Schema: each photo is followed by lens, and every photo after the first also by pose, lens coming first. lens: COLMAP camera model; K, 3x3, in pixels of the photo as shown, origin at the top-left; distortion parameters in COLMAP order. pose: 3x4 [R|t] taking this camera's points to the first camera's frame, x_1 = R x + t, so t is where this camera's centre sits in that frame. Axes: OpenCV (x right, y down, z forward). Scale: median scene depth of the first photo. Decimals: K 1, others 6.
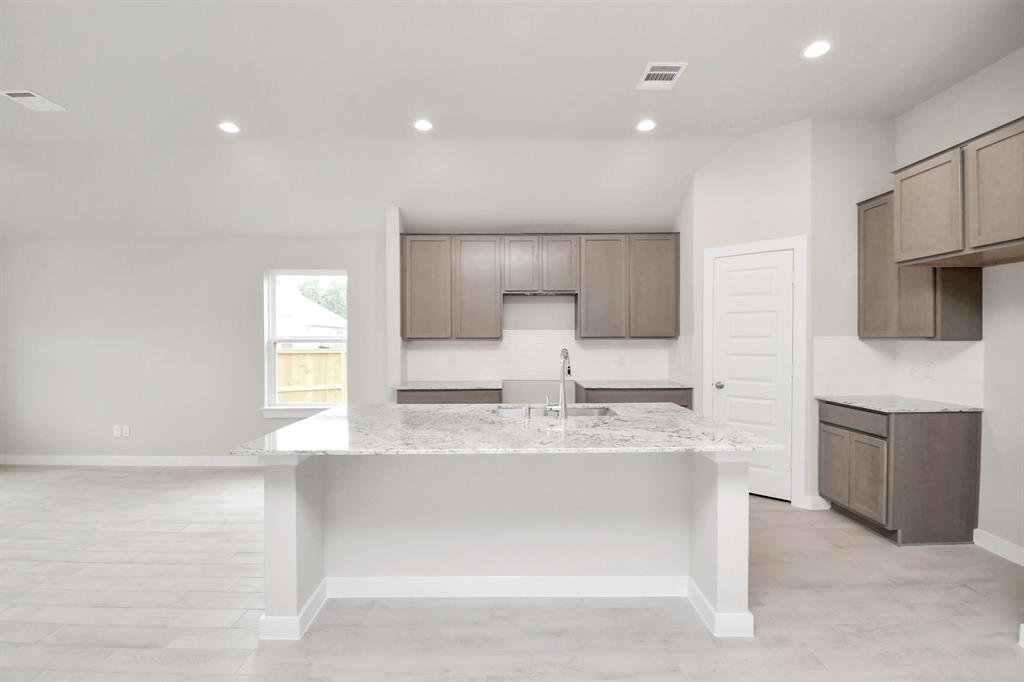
lens RADIAL K [[459.7, 0, 505.6], [0, 459.7, 341.5], [0, 0, 1]] dist [0.016052, -0.014605]
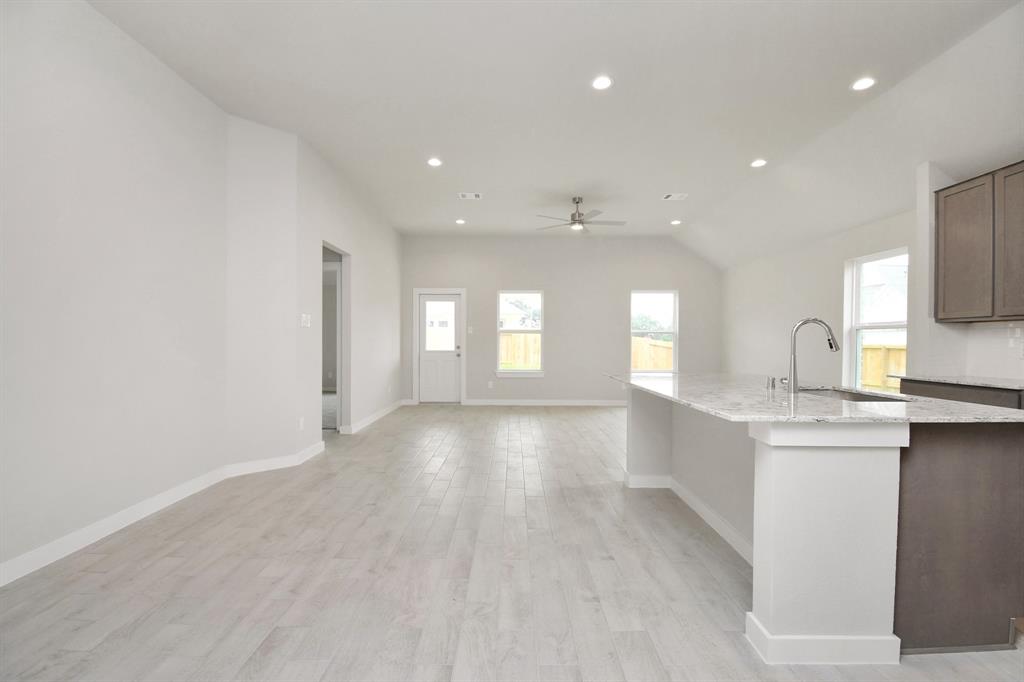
lens RADIAL K [[459.7, 0, 512.5], [0, 459.7, 346.2], [0, 0, 1]] dist [0.016052, -0.014605]
pose [[-0.008803, 0.018945, -0.999782, 0.614385], [-0.009576, 0.999773, 0.019029, 0.032179], [0.999915, 0.009742, -0.008620, 0.253257]]
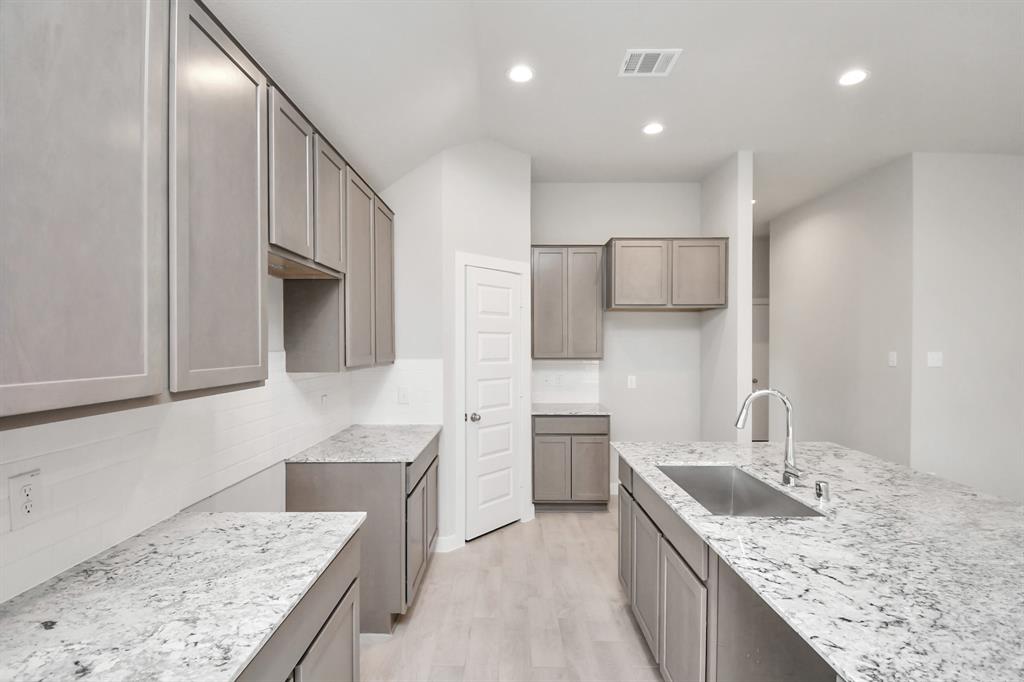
lens RADIAL K [[459.7, 0, 511.8], [0, 459.7, 346.0], [0, 0, 1]] dist [0.016052, -0.014605]
pose [[0.003793, -0.001195, 0.999992, -0.339506], [0.004219, 0.999990, 0.001179, -0.032958], [-0.999984, 0.004215, 0.003798, 0.847949]]
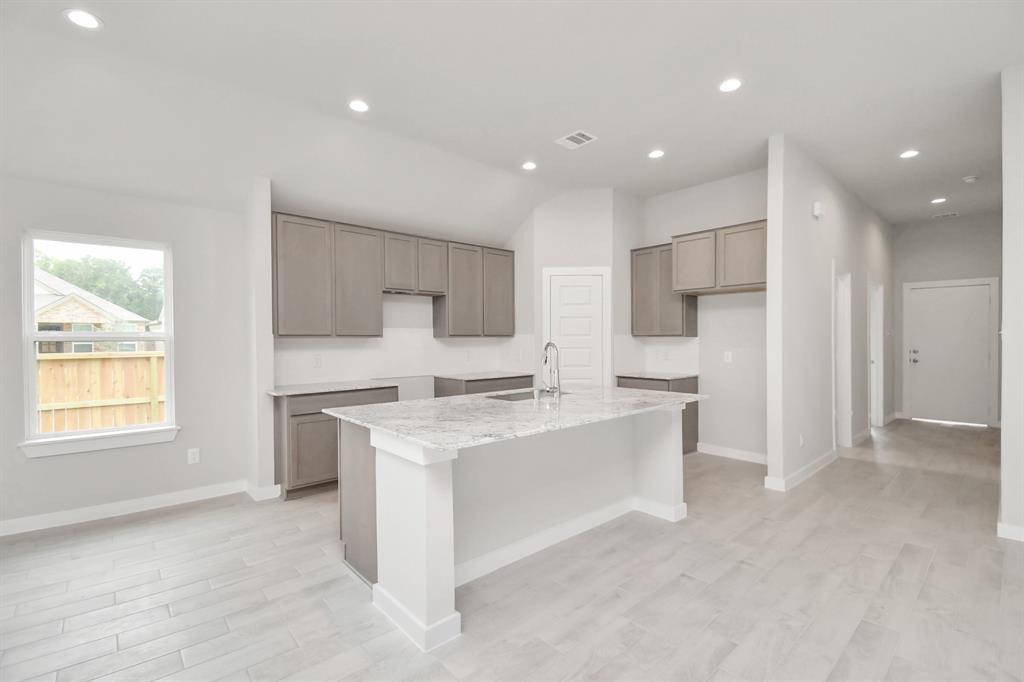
lens RADIAL K [[459.7, 0, 505.3], [0, 459.7, 340.9], [0, 0, 1]] dist [0.016052, -0.014605]
pose [[0.754143, -0.003064, 0.656703, -0.468385], [0.007192, 0.999968, -0.003593, 0.009534], [-0.656671, 0.007433, 0.754141, 0.085704]]
